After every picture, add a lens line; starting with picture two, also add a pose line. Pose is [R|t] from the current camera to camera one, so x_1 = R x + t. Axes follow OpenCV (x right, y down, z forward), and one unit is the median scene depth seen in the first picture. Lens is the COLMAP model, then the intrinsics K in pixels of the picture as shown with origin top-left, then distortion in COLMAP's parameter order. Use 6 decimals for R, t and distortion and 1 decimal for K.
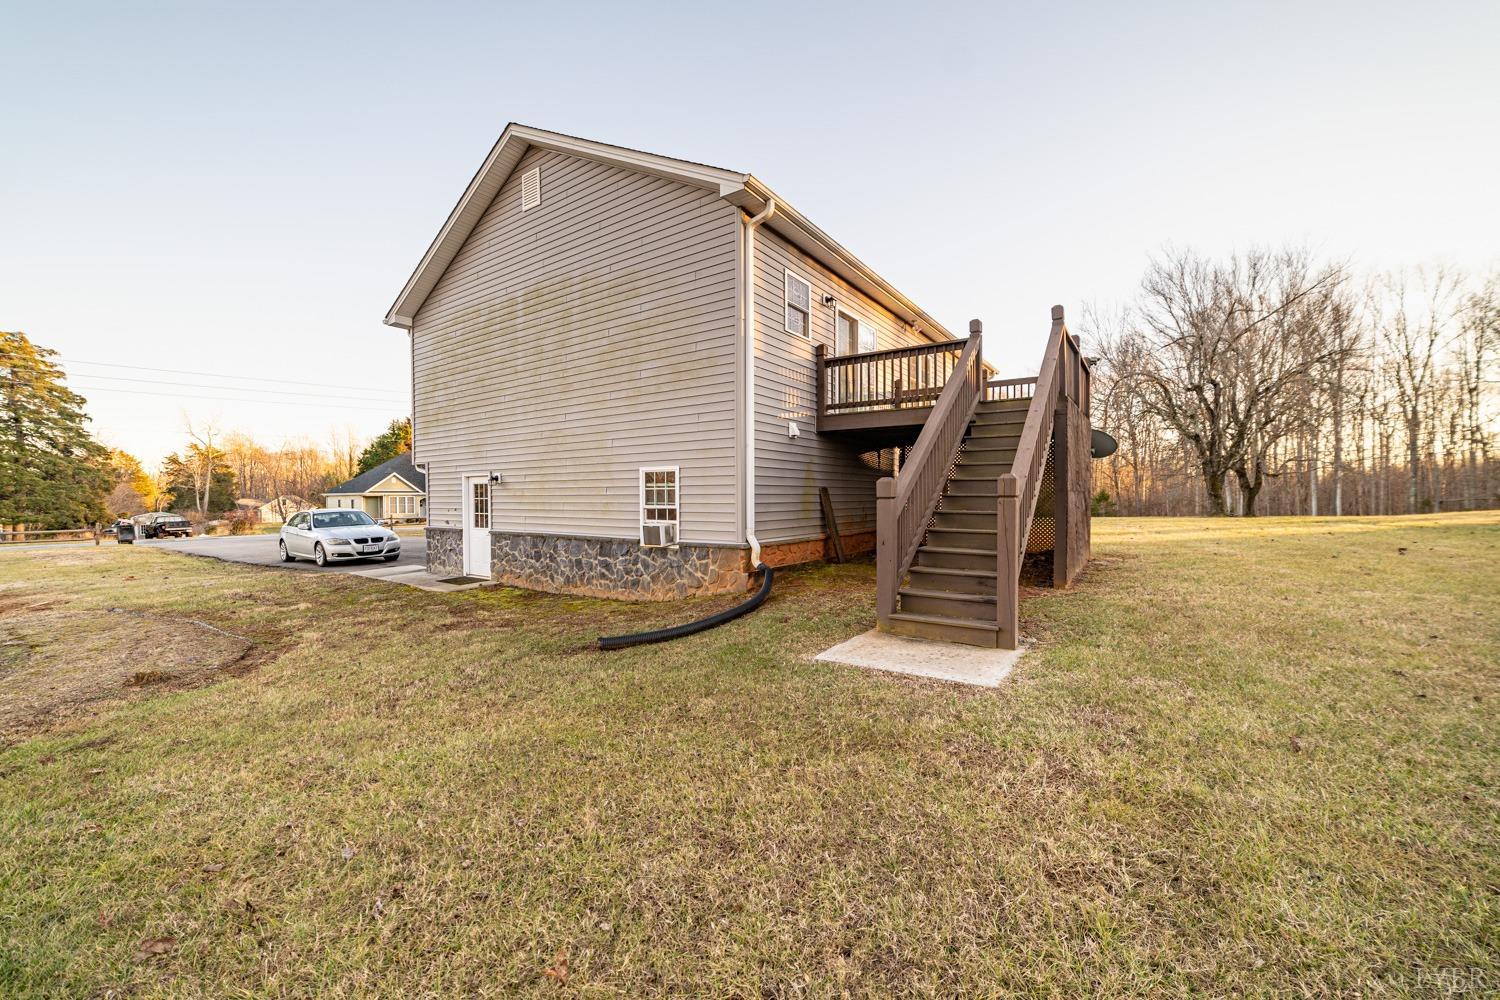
lens RADIAL K [[577.9, 0, 754.8], [0, 577.9, 502.4], [0, 0, 1]] dist [-0.019894, 0.001250]
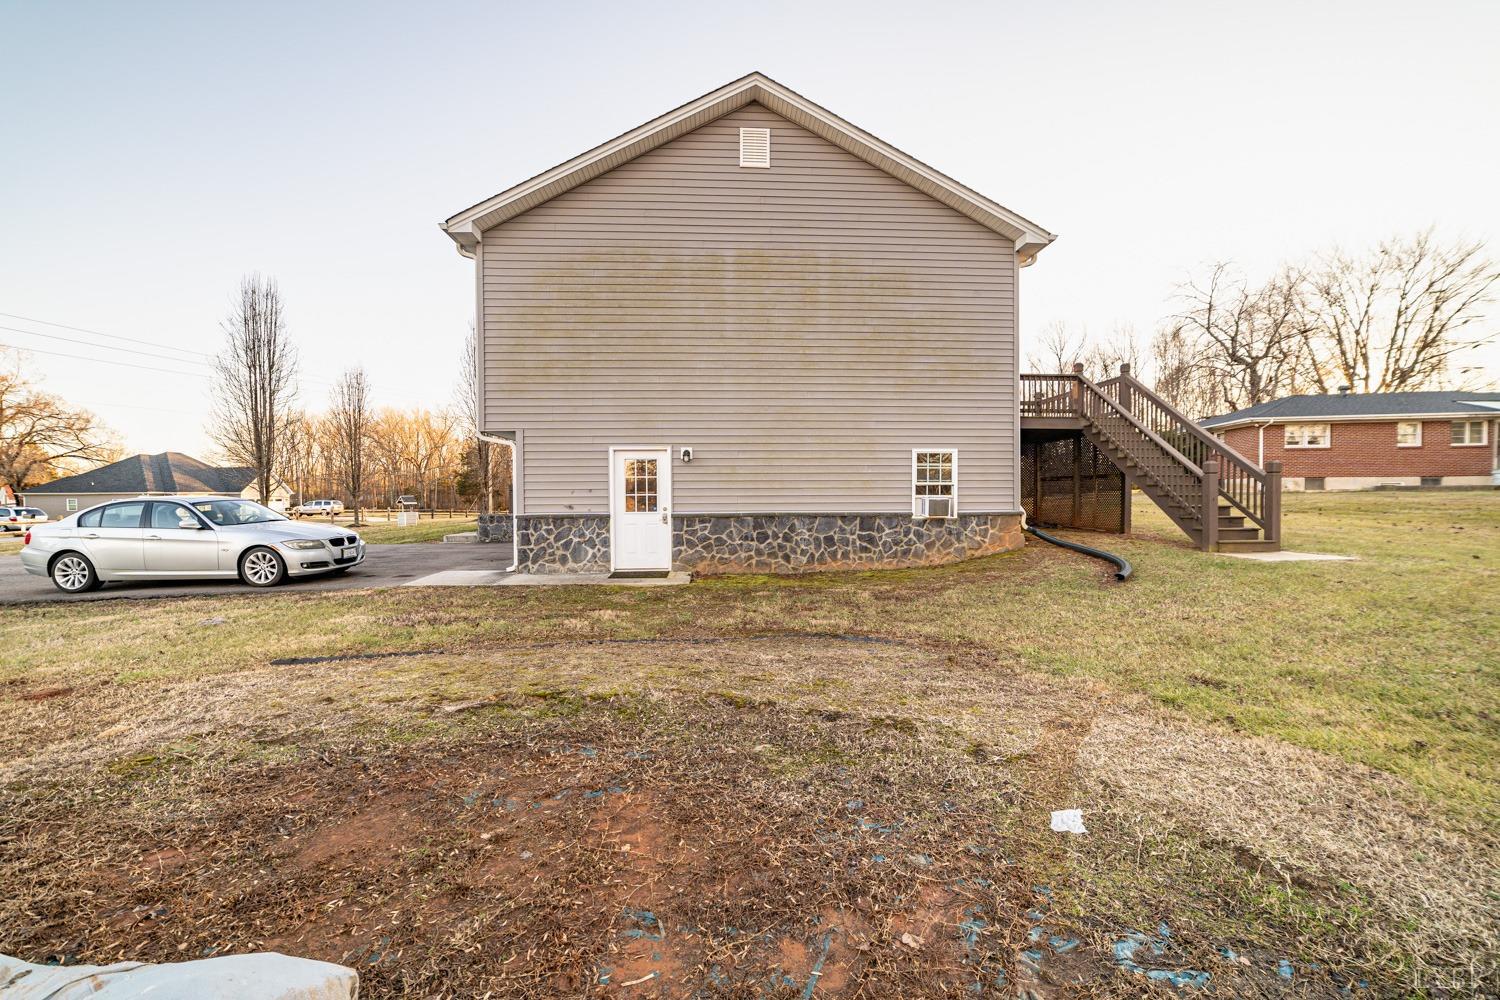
lens RADIAL K [[577.9, 0, 760.1], [0, 577.9, 500.1], [0, 0, 1]] dist [-0.019894, 0.001250]
pose [[0.788051, -0.008585, 0.615550, -1.039370], [0.007714, 0.999962, 0.004070, 0.030069], [-0.615562, 0.001540, 0.788087, 0.272777]]
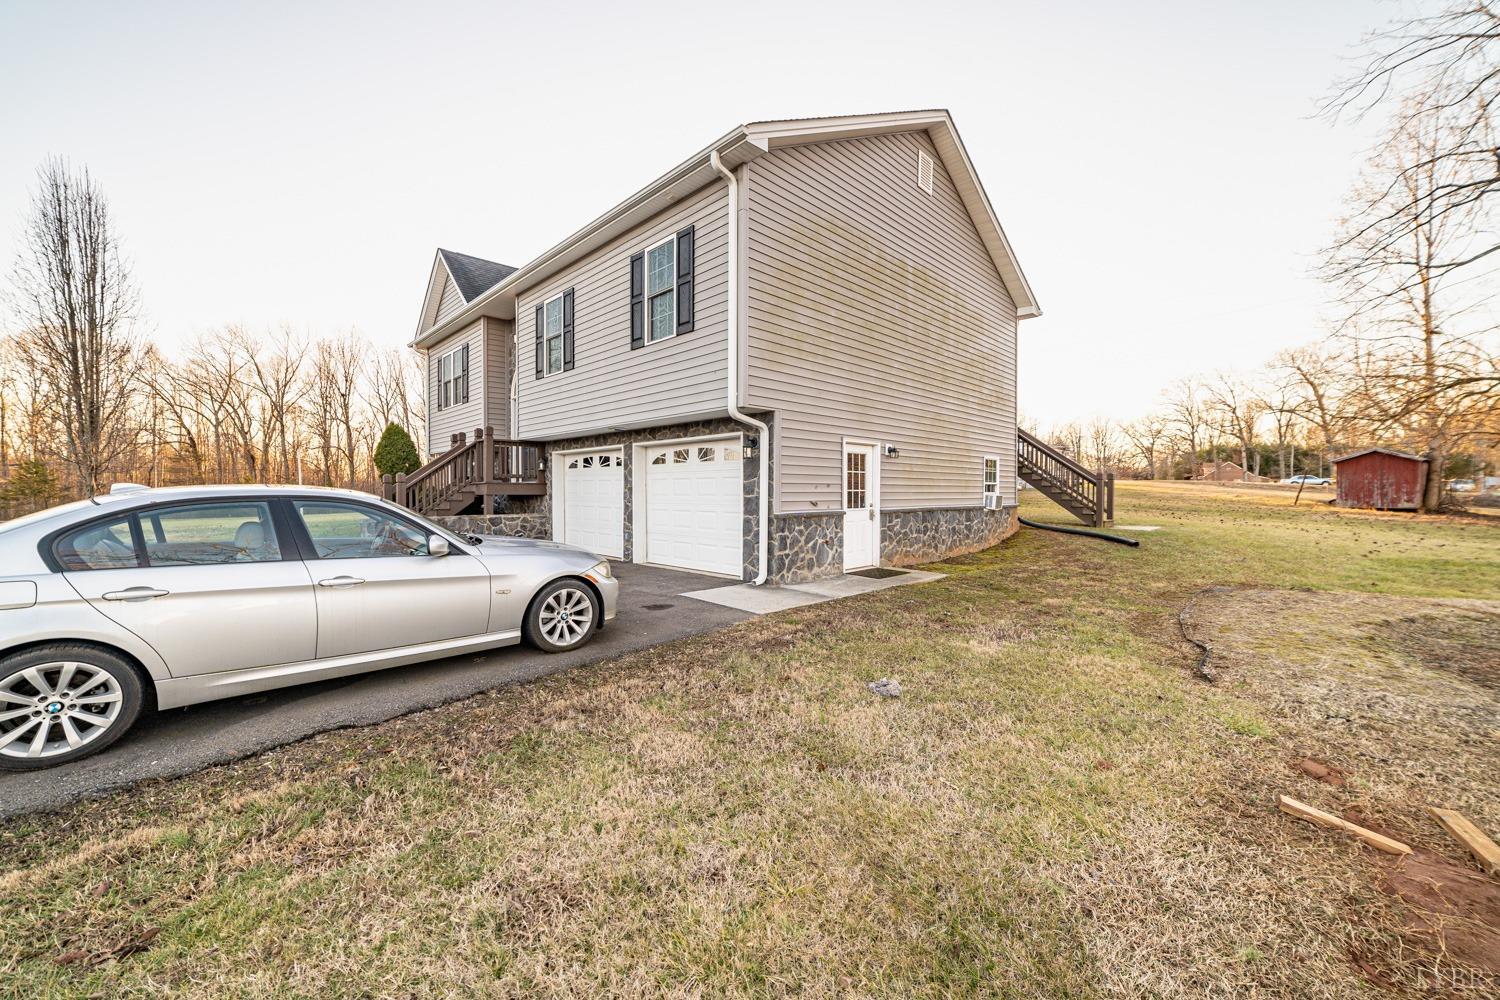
lens RADIAL K [[577.9, 0, 748.7], [0, 577.9, 496.1], [0, 0, 1]] dist [-0.019894, 0.001250]
pose [[0.184888, -0.004725, 0.982748, -1.569248], [0.005940, 0.999976, 0.003690, 0.028124], [-0.982742, 0.005155, 0.184911, 1.207685]]
